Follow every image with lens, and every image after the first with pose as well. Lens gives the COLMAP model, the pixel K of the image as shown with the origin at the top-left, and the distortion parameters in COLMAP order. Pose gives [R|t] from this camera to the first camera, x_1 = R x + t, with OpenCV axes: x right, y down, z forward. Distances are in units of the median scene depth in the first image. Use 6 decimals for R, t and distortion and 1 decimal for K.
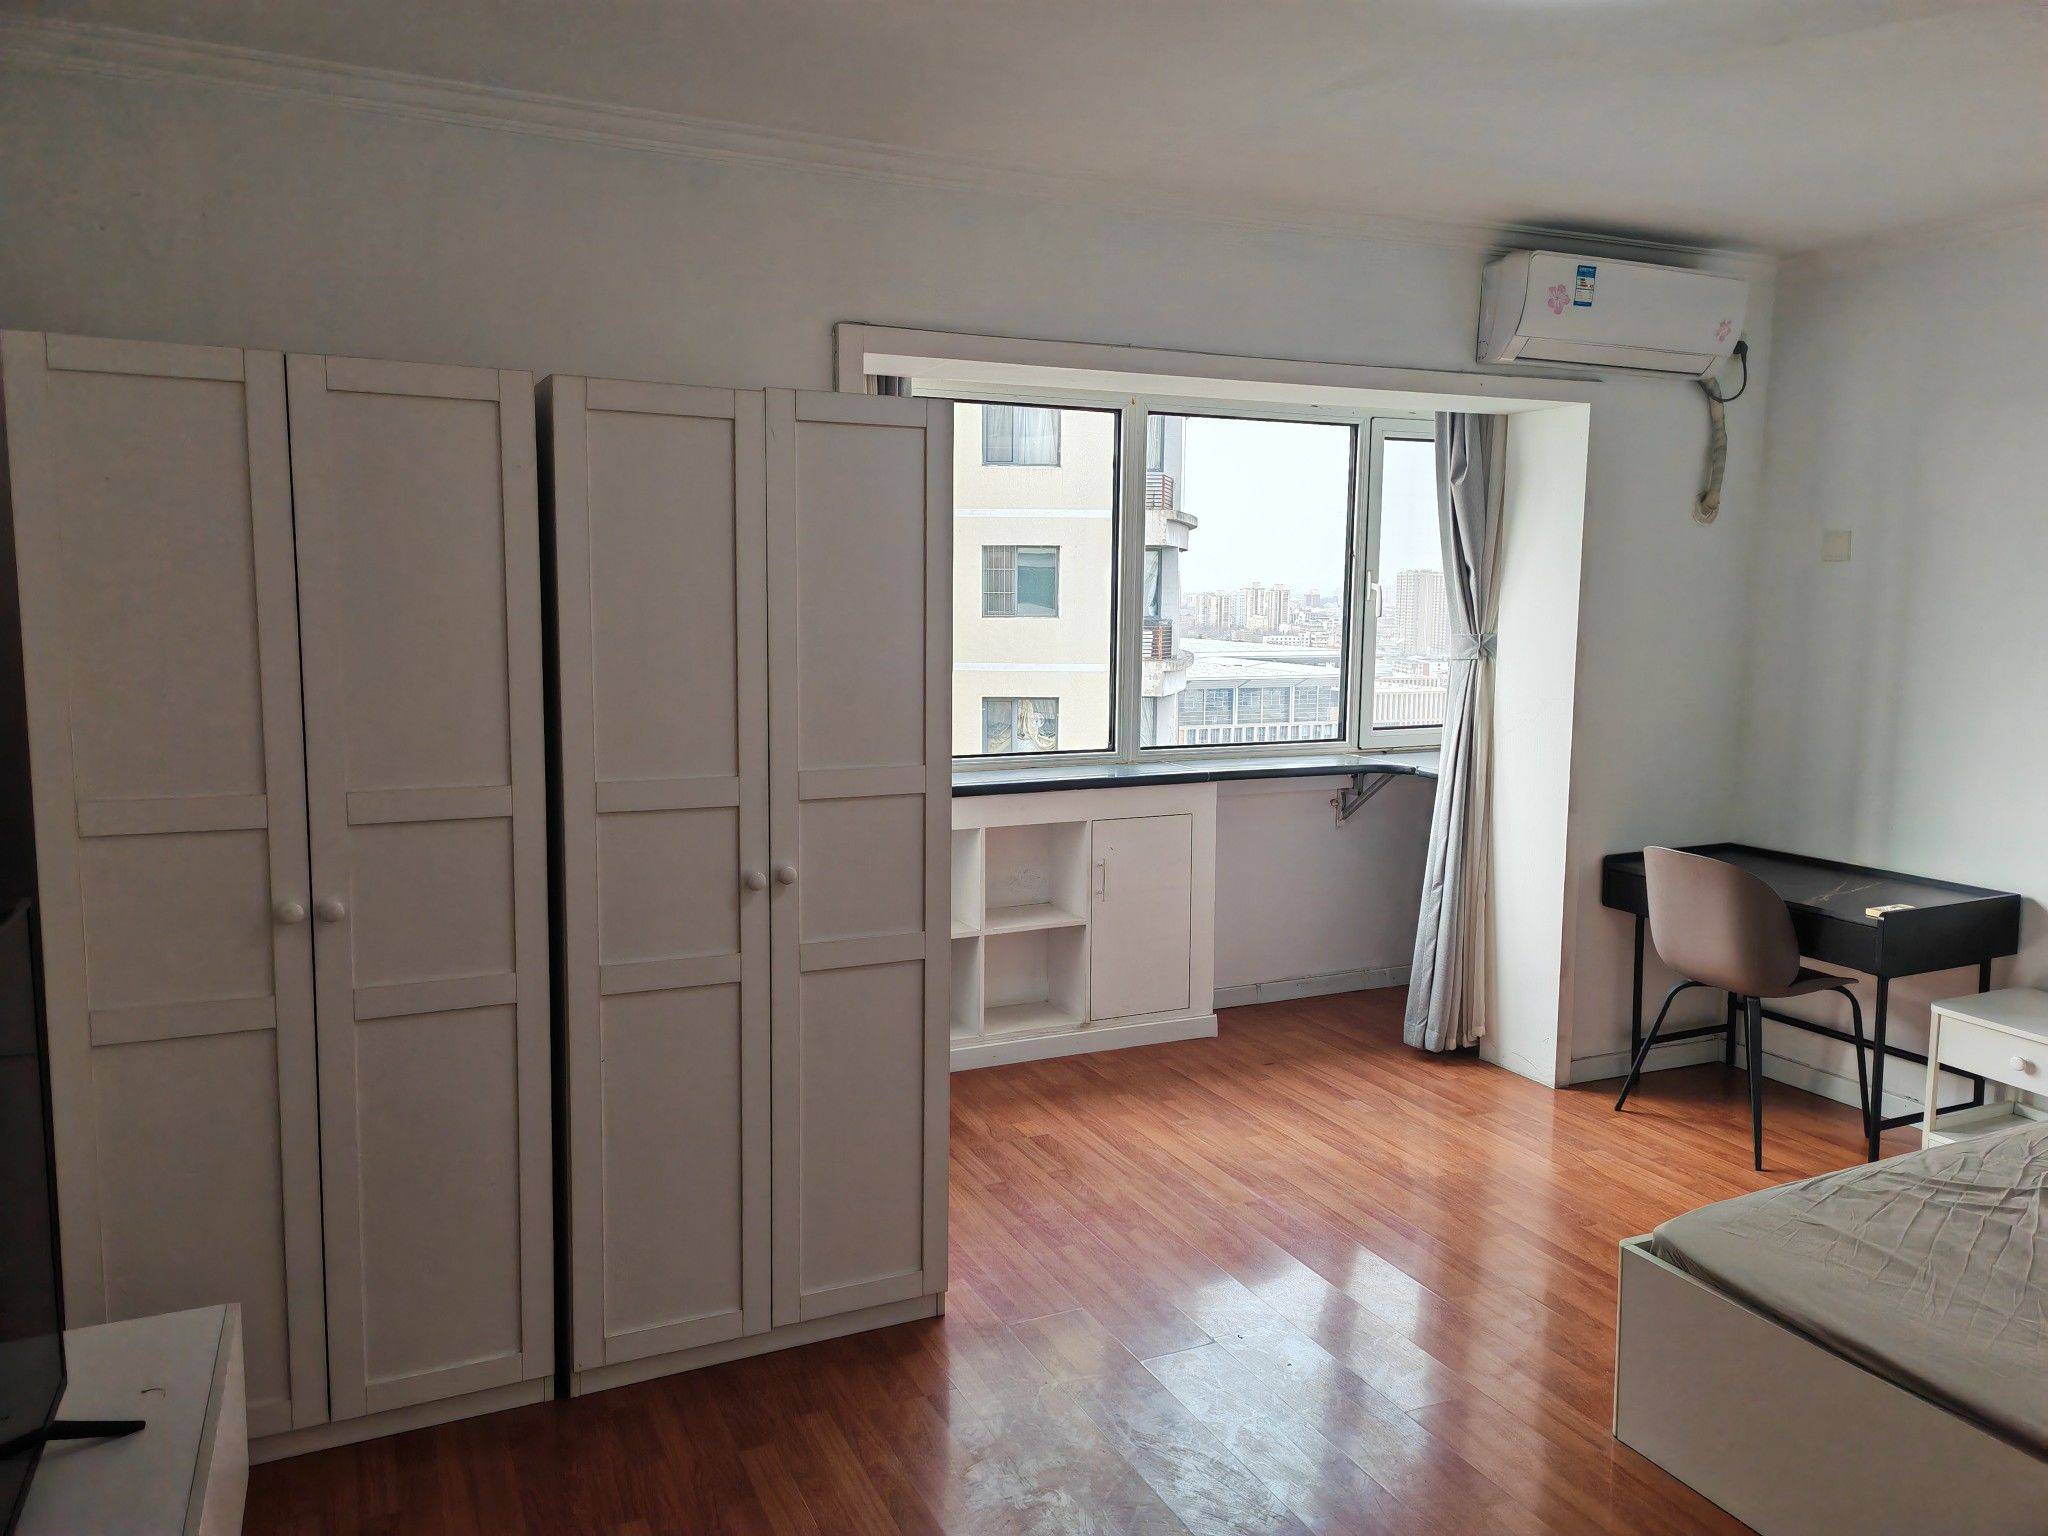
lens RADIAL K [[1493.6, 0, 1028.4], [0, 1493.6, 772.8], [0, 0, 1]] dist [0.034599, -0.004676]
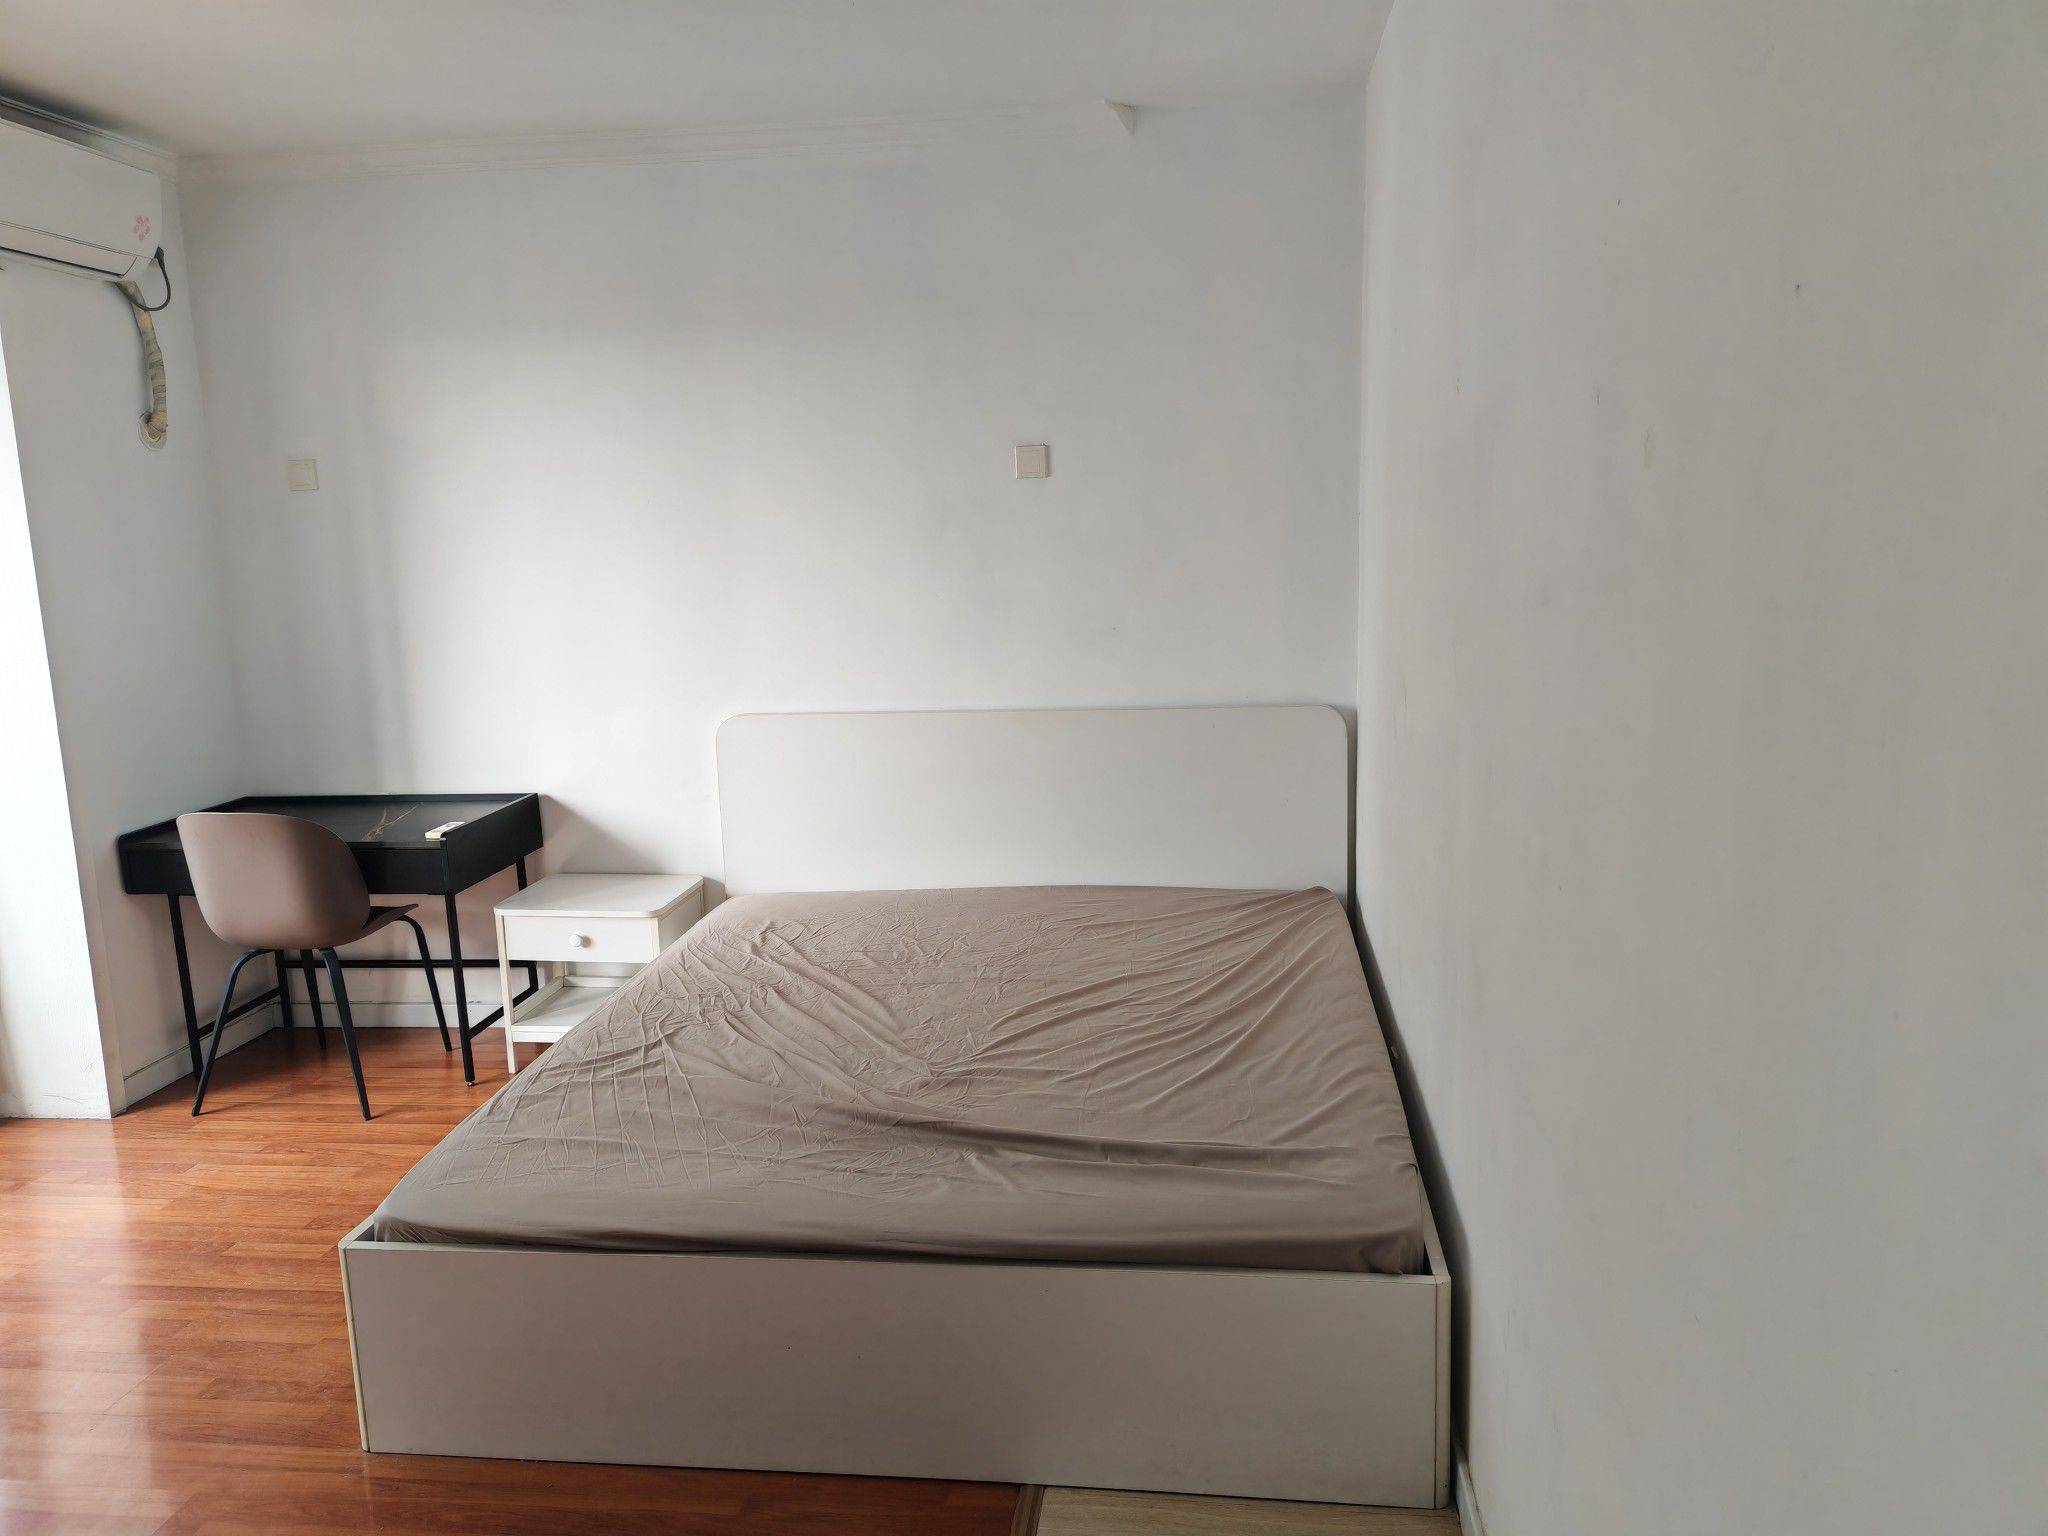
lens RADIAL K [[1493.6, 0, 1028.4], [0, 1493.6, 772.8], [0, 0, 1]] dist [0.034599, -0.004676]
pose [[0.525335, -0.166317, 0.834483, -0.063540], [0.137184, 0.984437, 0.109842, -0.004699], [-0.839764, 0.056774, 0.539975, 0.103677]]
